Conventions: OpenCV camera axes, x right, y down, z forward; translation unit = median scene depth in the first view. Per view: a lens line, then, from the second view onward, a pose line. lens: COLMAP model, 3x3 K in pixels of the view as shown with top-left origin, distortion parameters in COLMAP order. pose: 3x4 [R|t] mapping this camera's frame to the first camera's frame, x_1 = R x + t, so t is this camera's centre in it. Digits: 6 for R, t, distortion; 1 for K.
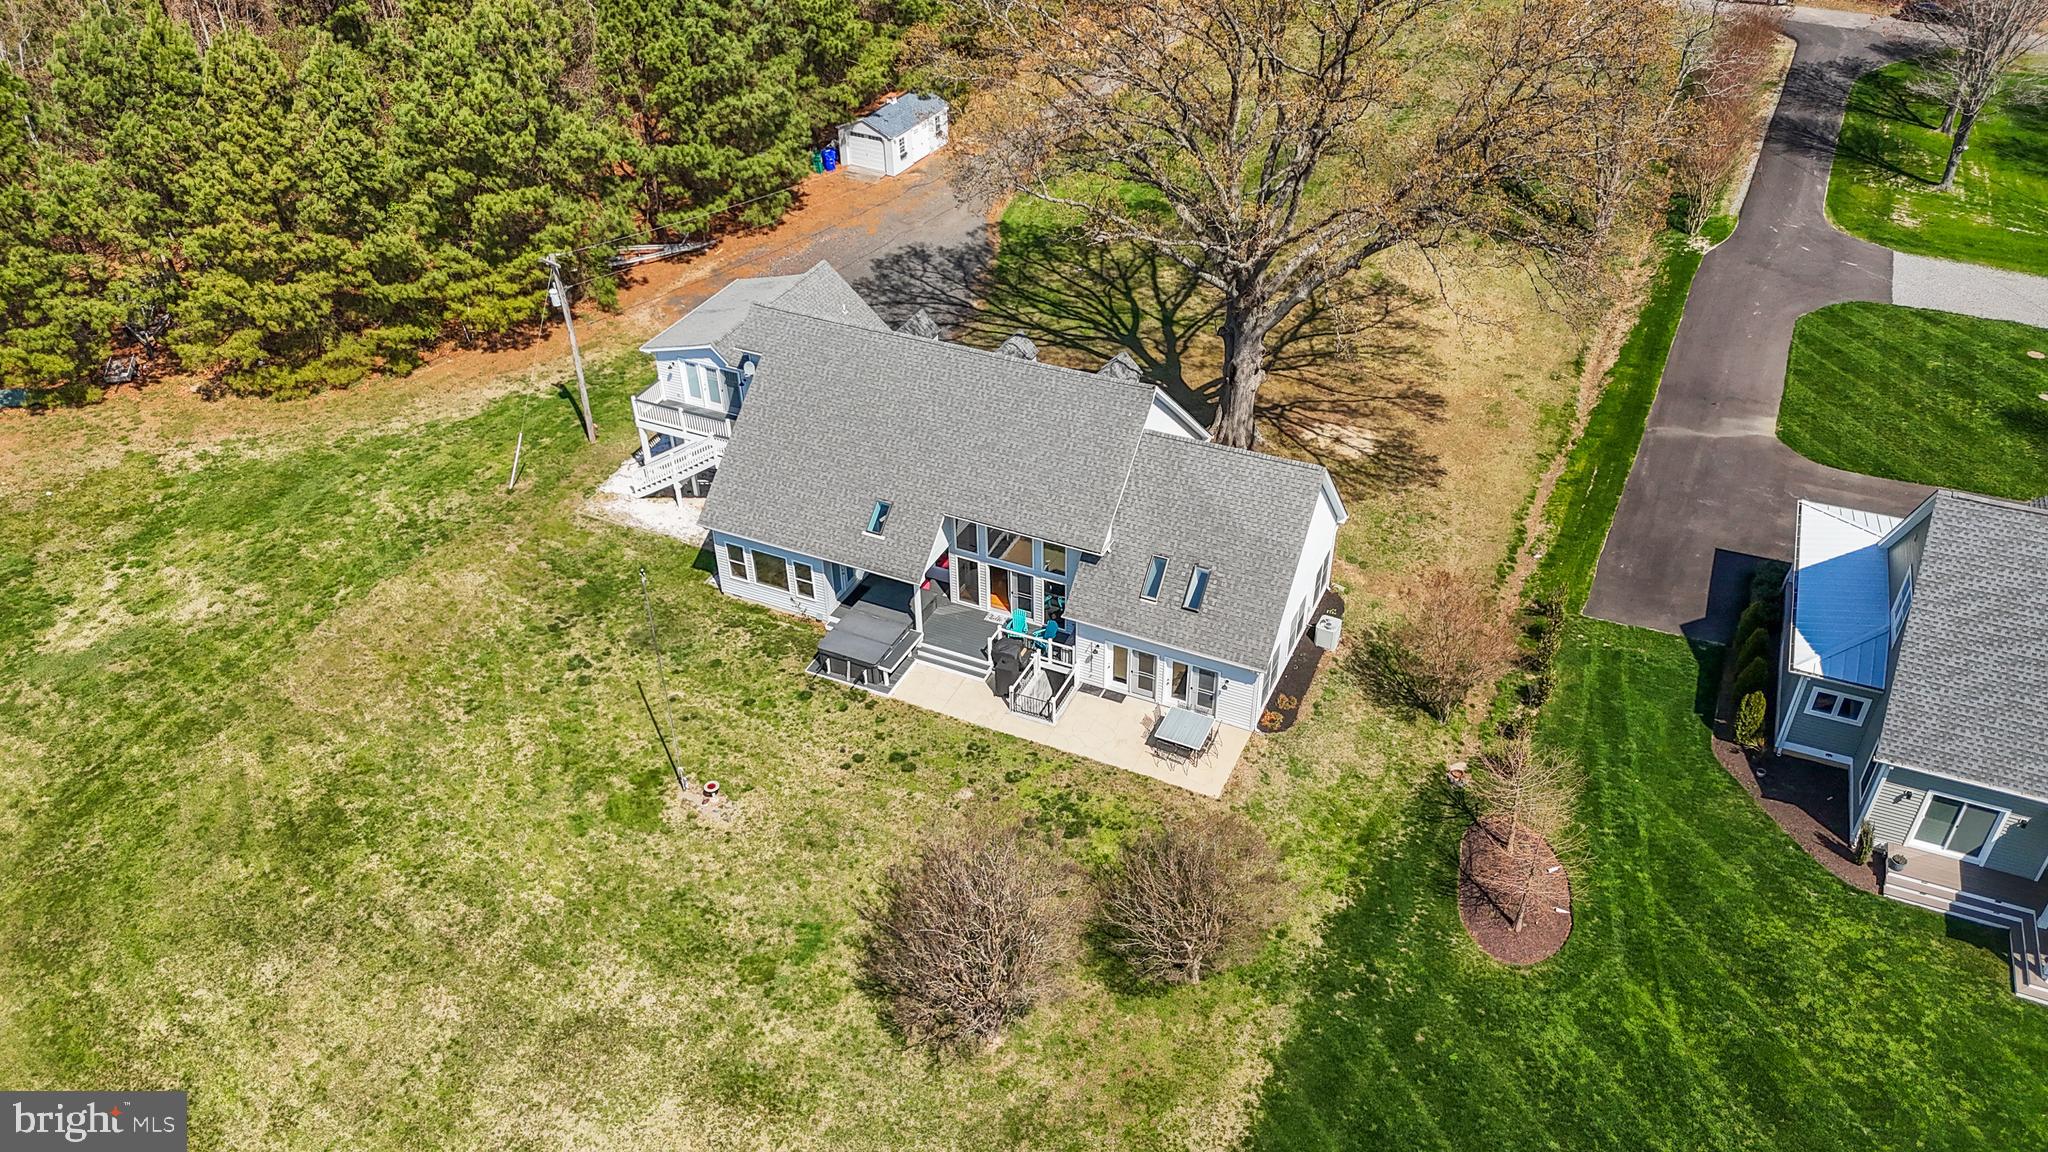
lens RADIAL K [[1500.4, 0, 1030.5], [0, 1500.4, 572.6], [0, 0, 1]] dist [0.075358, -0.064856]
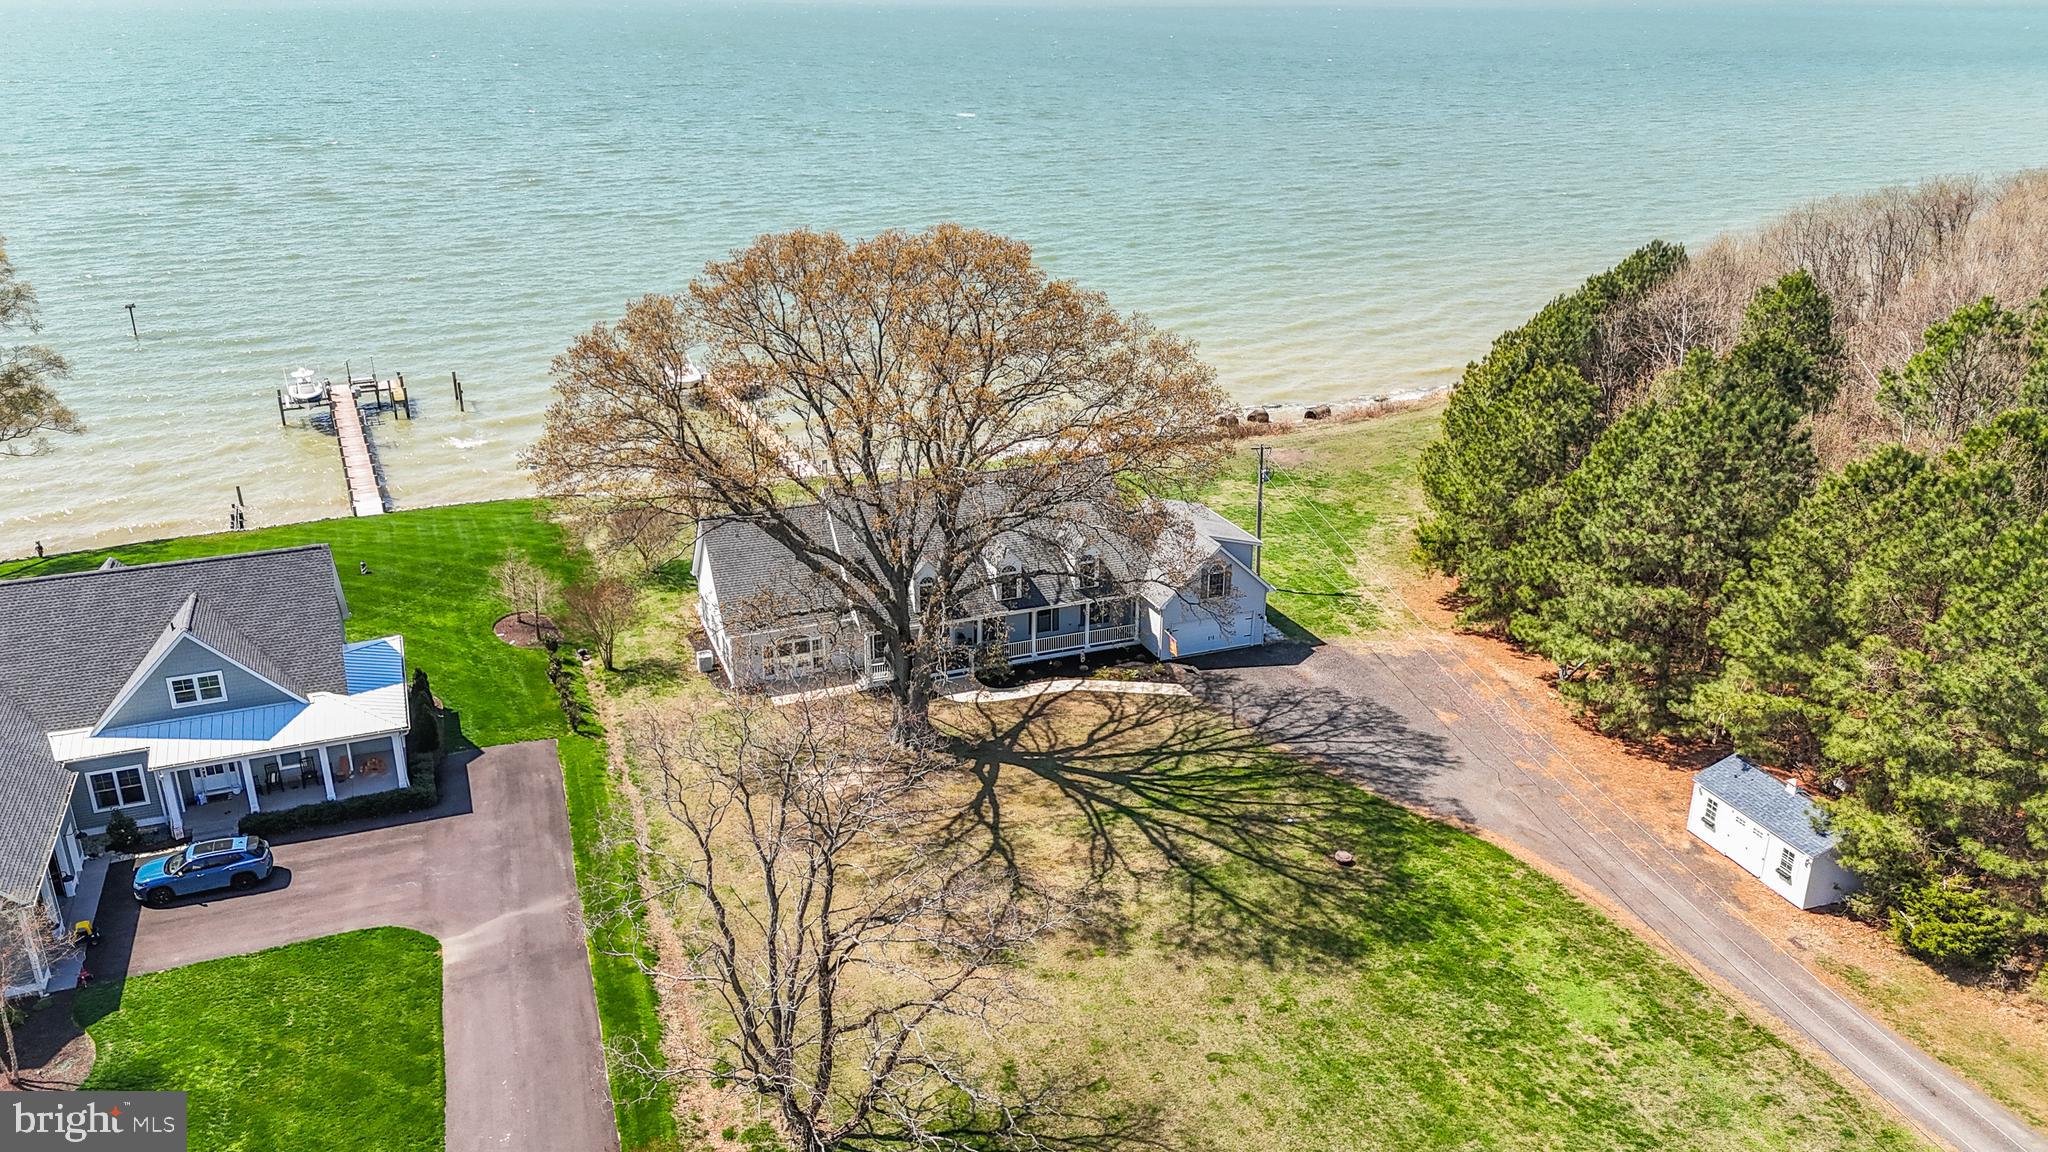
lens RADIAL K [[1500.4, 0, 1030.5], [0, 1500.4, 572.6], [0, 0, 1]] dist [0.075358, -0.064856]
pose [[-0.689218, 0.267261, -0.673461, 0.948836], [-0.422880, 0.606374, 0.673412, -1.138027], [0.588346, 0.748921, -0.304905, 1.572866]]
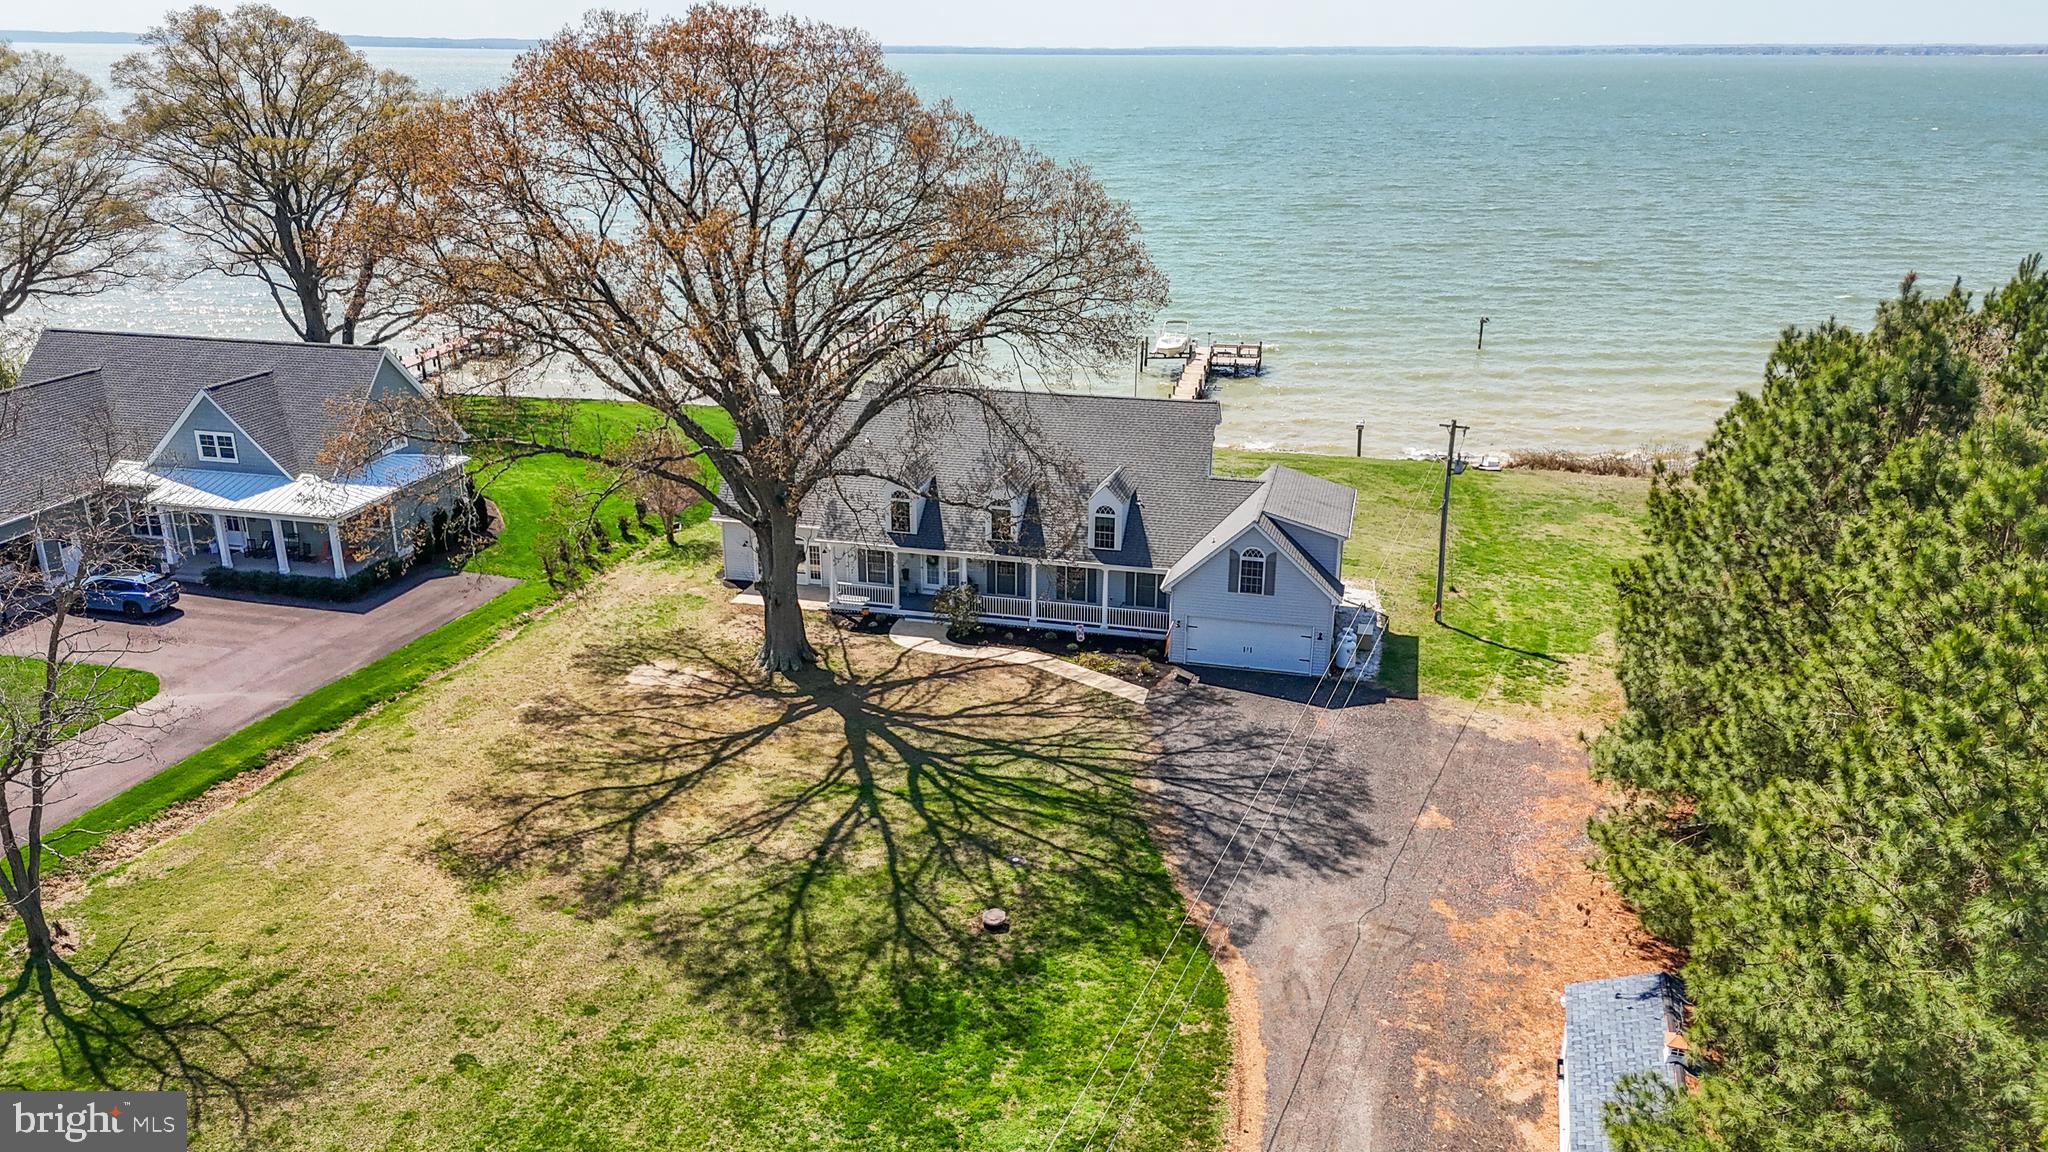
lens RADIAL K [[1500.4, 0, 1030.5], [0, 1500.4, 572.6], [0, 0, 1]] dist [0.075358, -0.064856]
pose [[-0.982151, 0.063557, -0.177032, 0.181491], [-0.108219, 0.578872, 0.808206, -1.074059], [0.153847, 0.812938, -0.561661, 1.820722]]
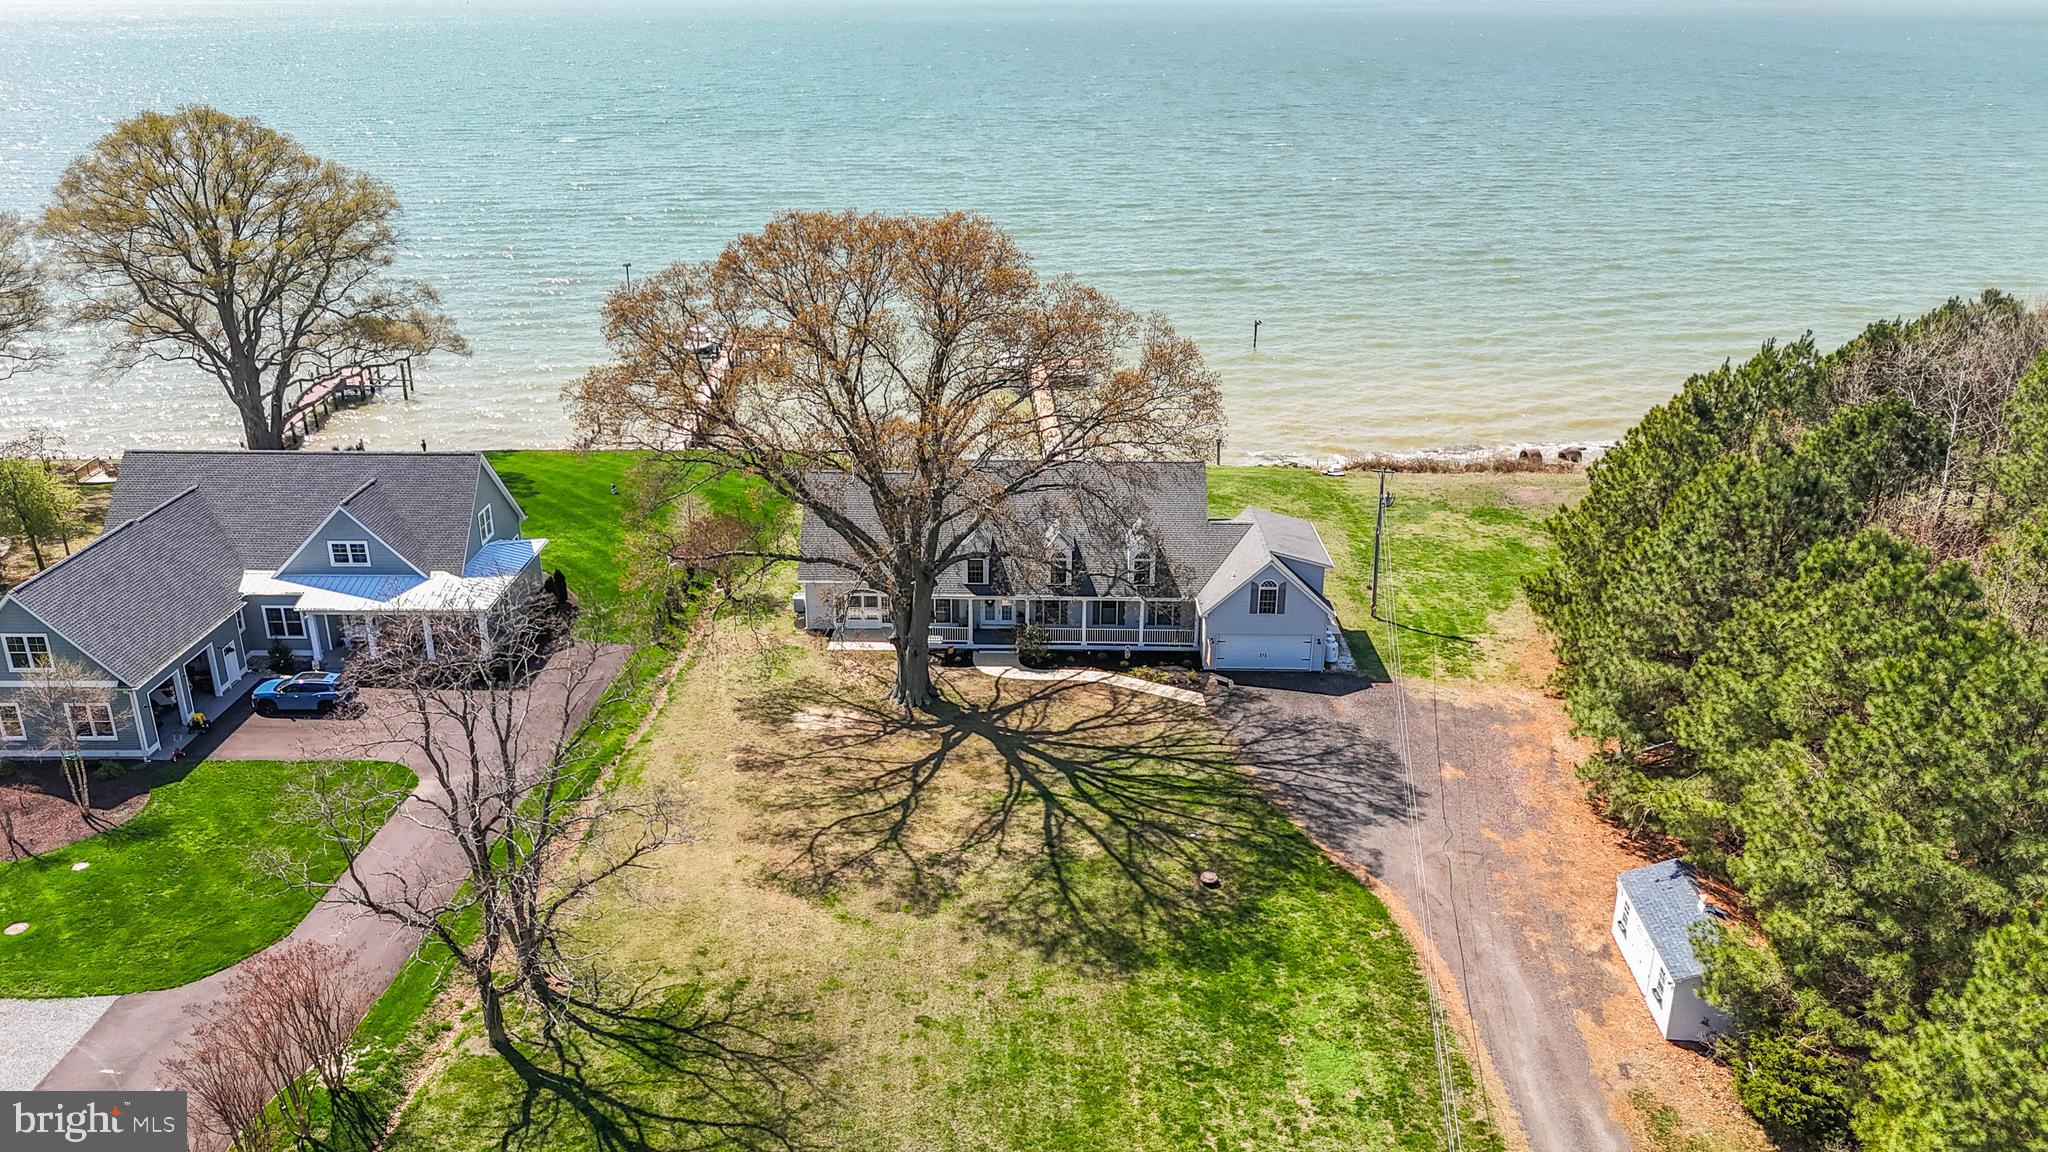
lens RADIAL K [[1500.4, 0, 1030.5], [0, 1500.4, 572.6], [0, 0, 1]] dist [0.075358, -0.064856]
pose [[-0.912674, 0.147938, -0.380972, 0.583546], [-0.238556, 0.564054, 0.790528, -1.312163], [0.331838, 0.812378, -0.479506, 1.831006]]
